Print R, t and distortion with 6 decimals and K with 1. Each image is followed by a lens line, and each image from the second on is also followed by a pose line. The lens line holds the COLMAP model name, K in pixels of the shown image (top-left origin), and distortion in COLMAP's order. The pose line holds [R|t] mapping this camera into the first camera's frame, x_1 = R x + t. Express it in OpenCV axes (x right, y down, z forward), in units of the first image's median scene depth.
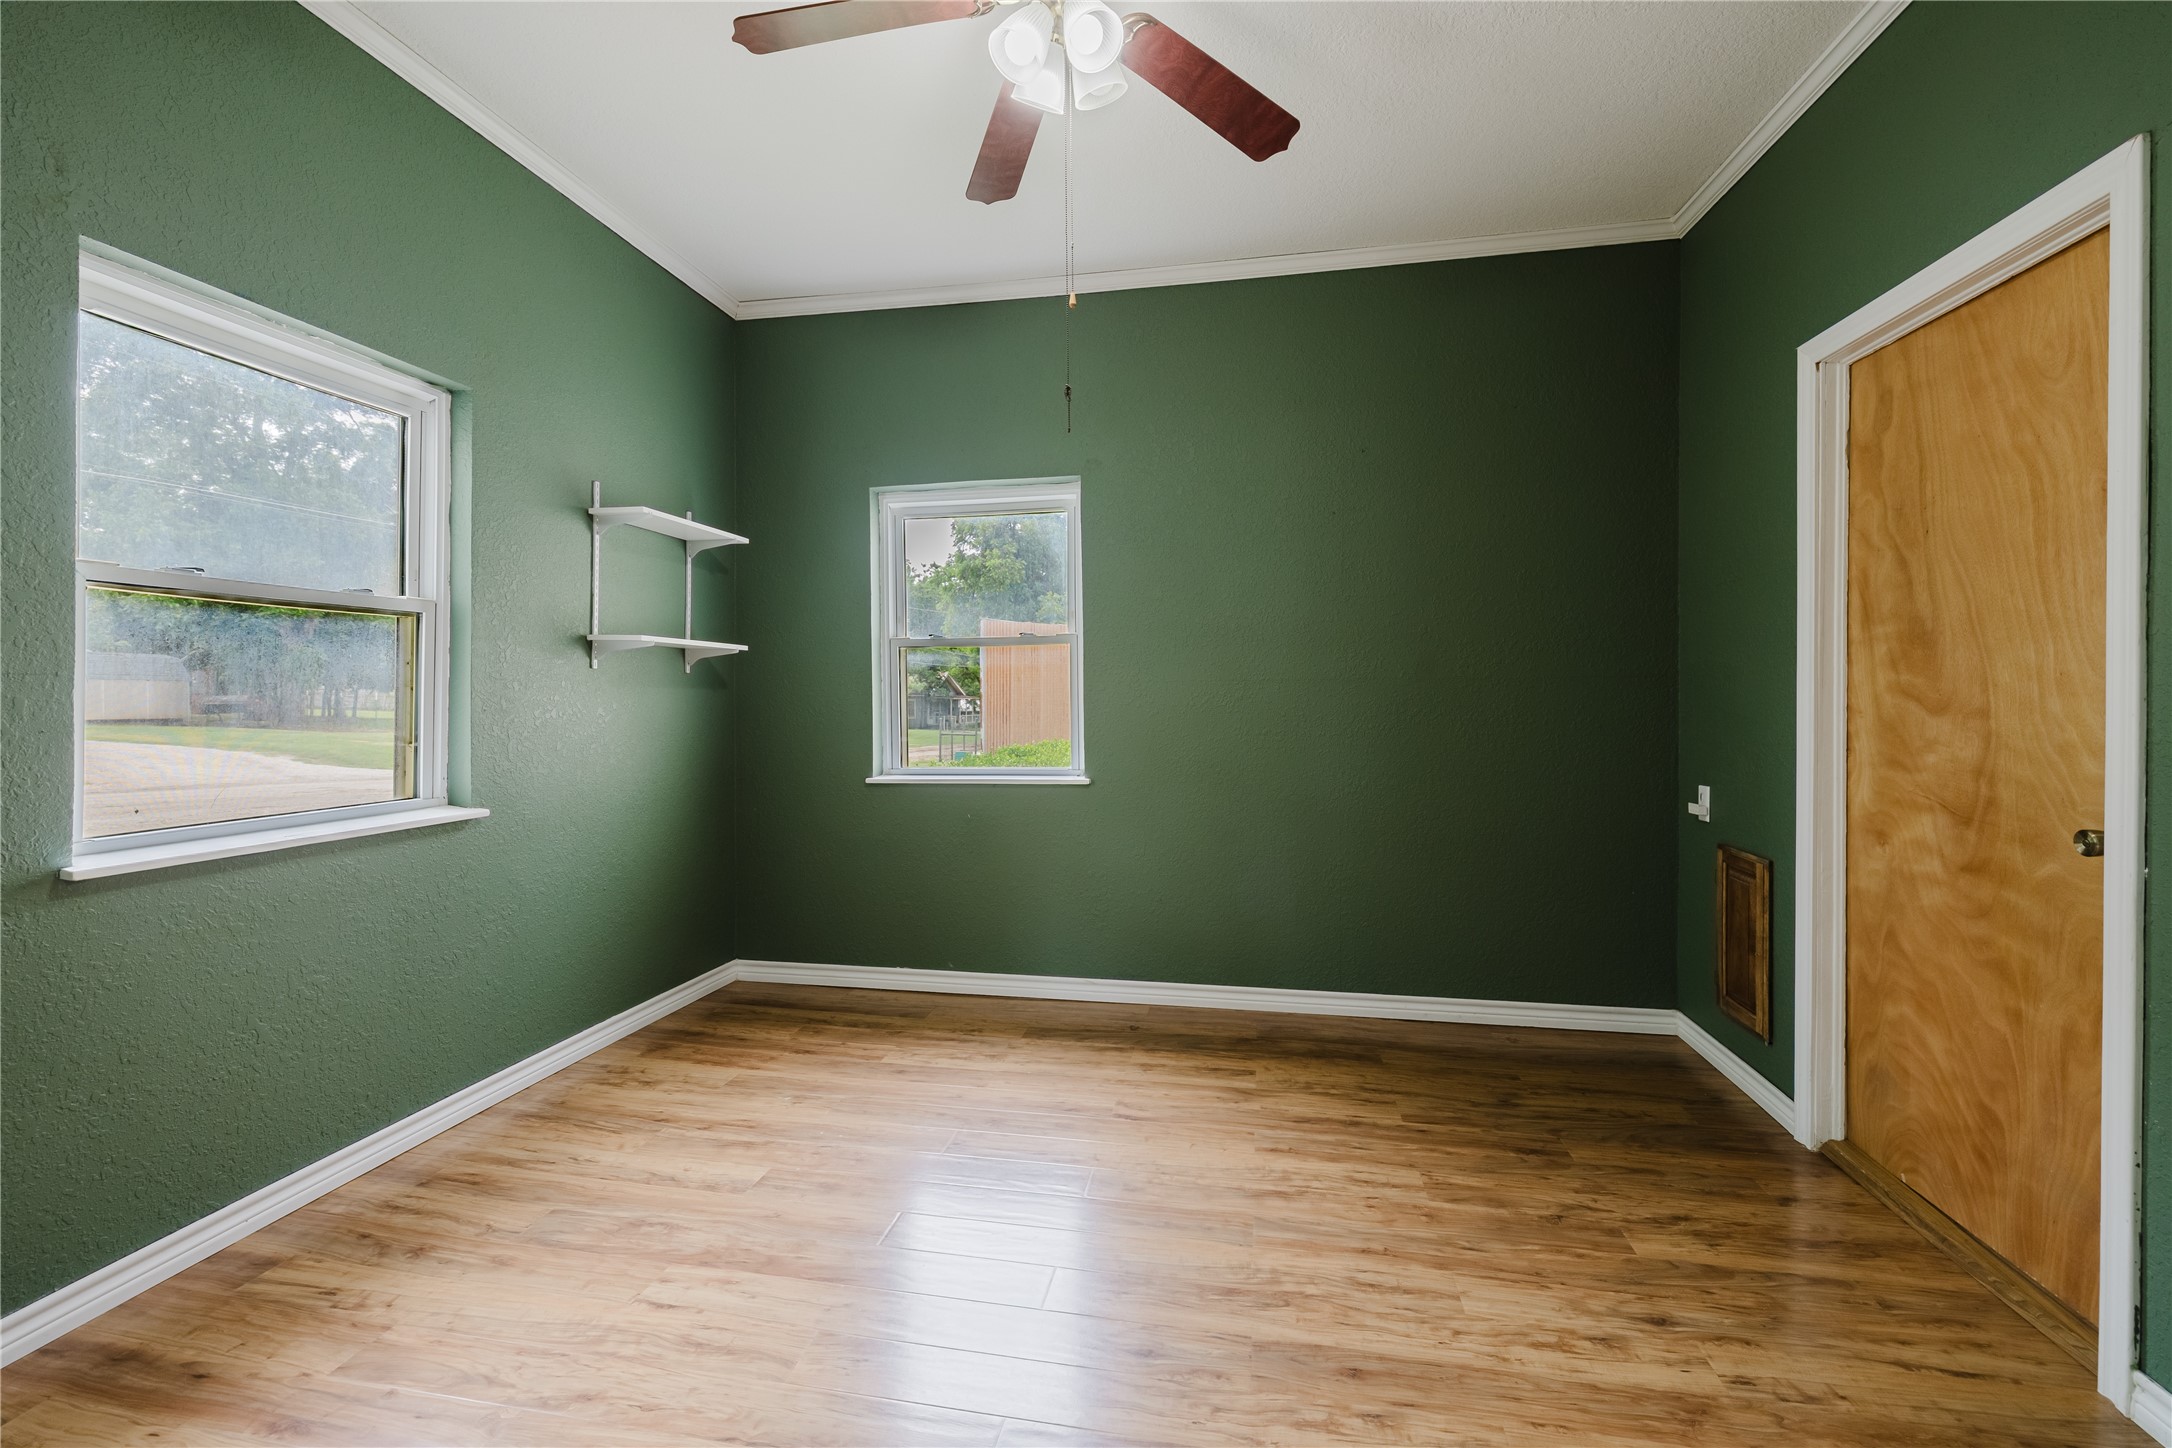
lens RADIAL K [[933.6, 0, 1082.8], [0, 933.6, 702.1], [0, 0, 1]] dist [0.001432, 0.000297]
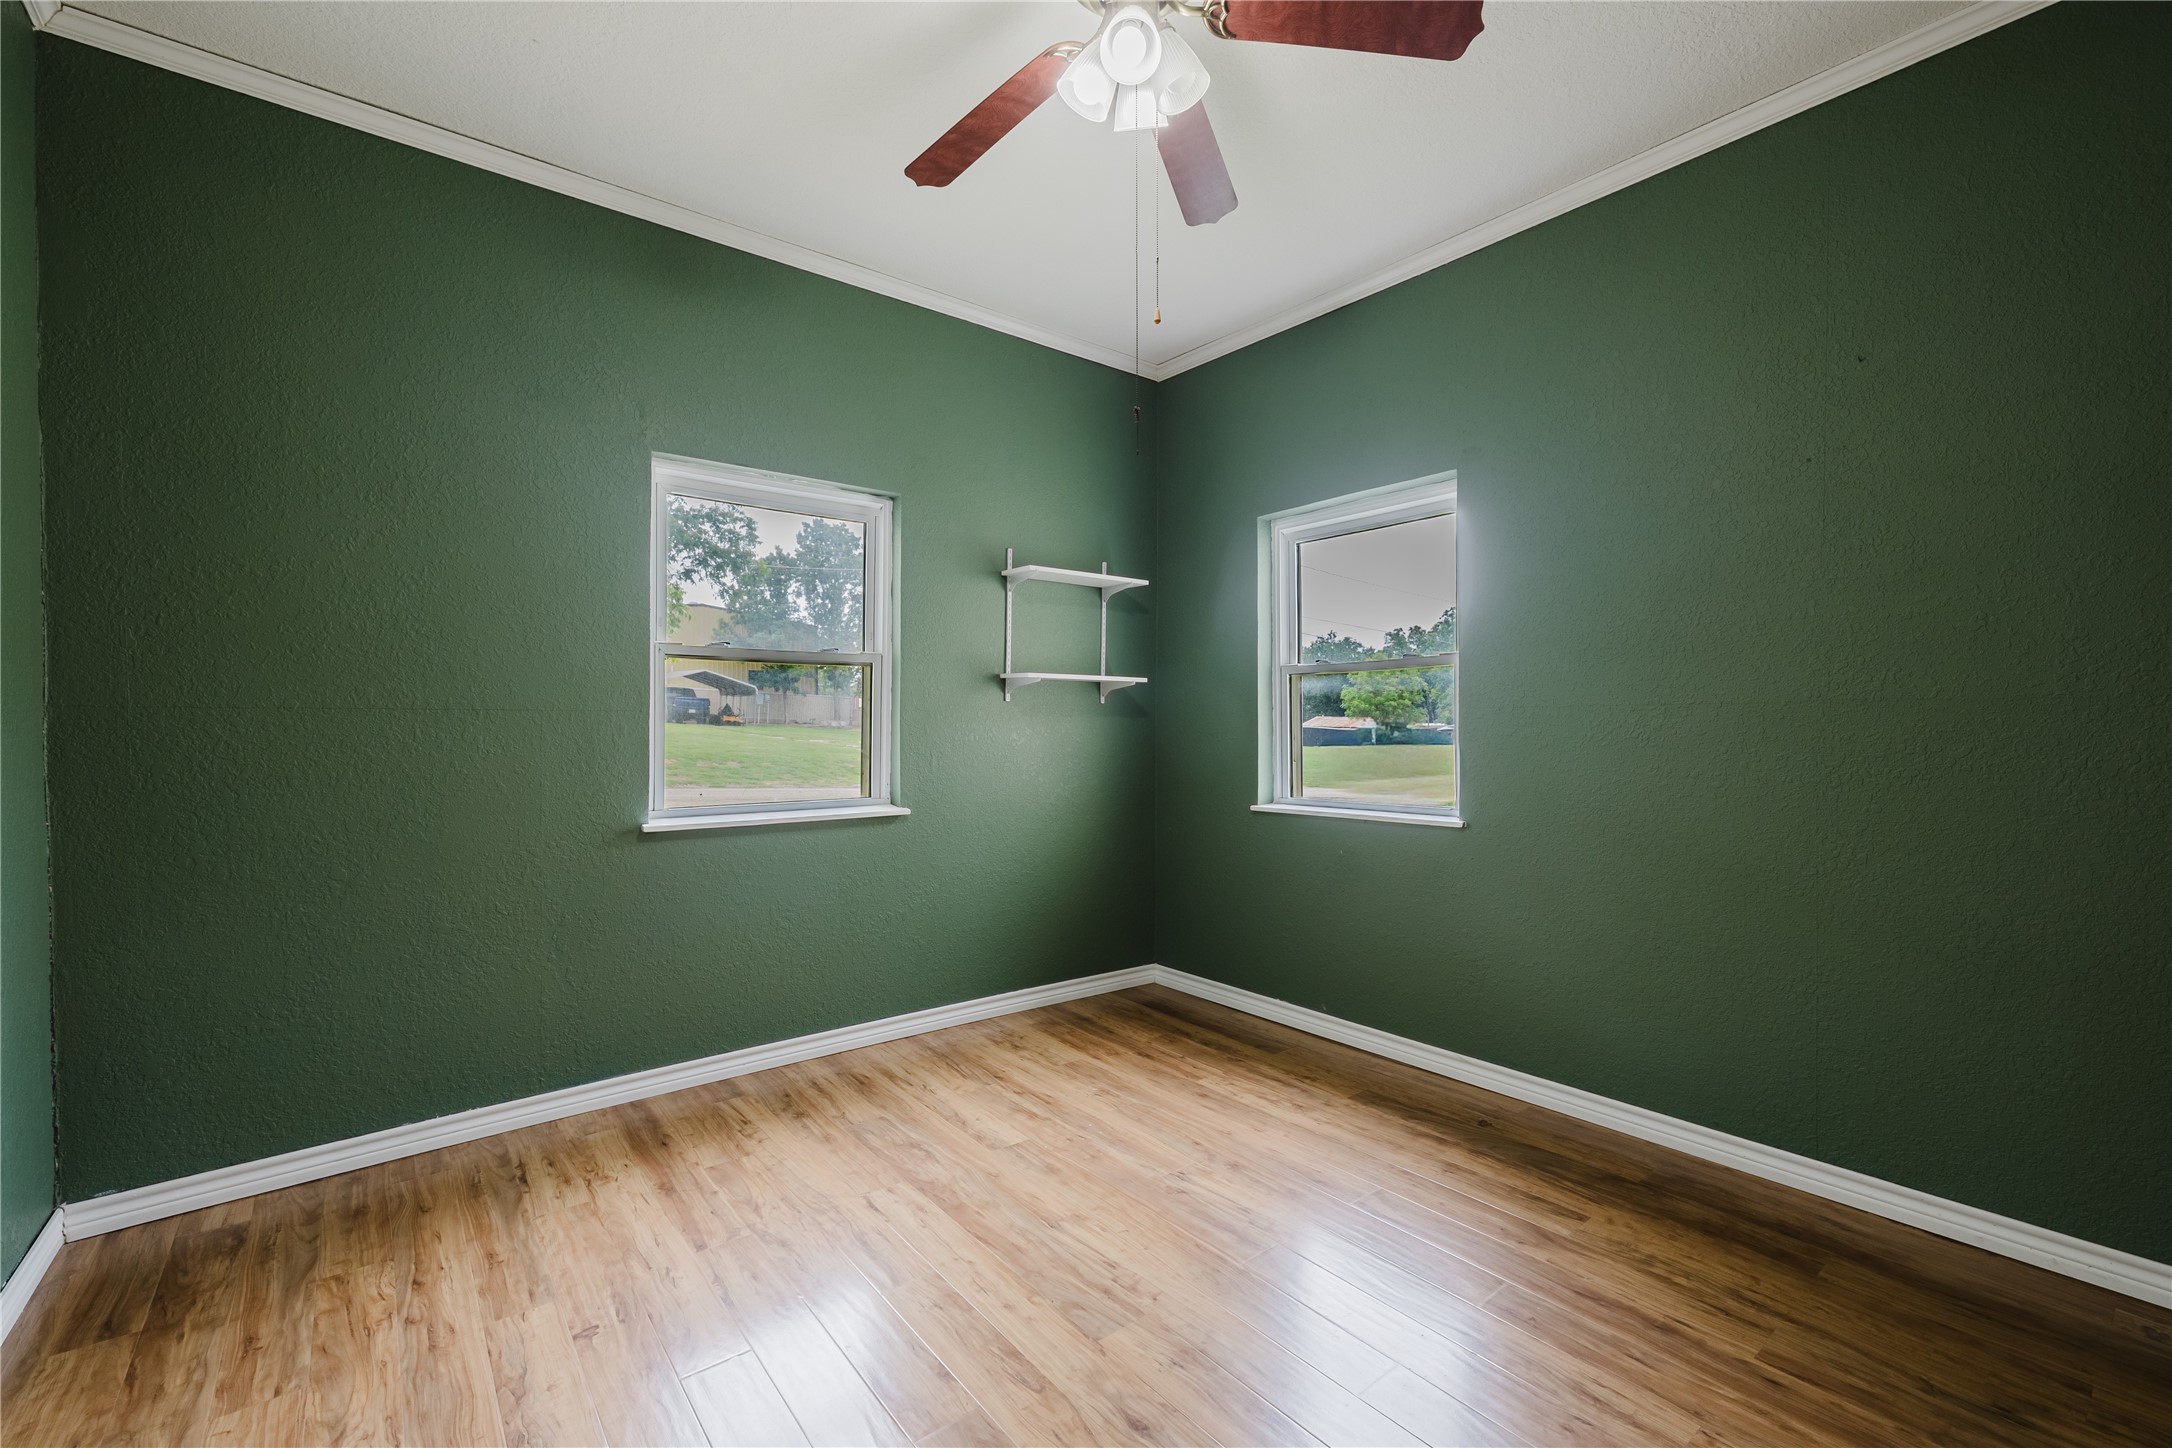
lens RADIAL K [[942.2, 0, 1086.0], [0, 942.2, 724.0], [0, 0, 1]] dist [0.002176, 0.000272]
pose [[0.746235, 0.002407, -0.665678, 0.390141], [-0.005796, 0.999979, -0.002882, -0.003130], [0.665657, 0.006009, 0.746234, 0.150463]]
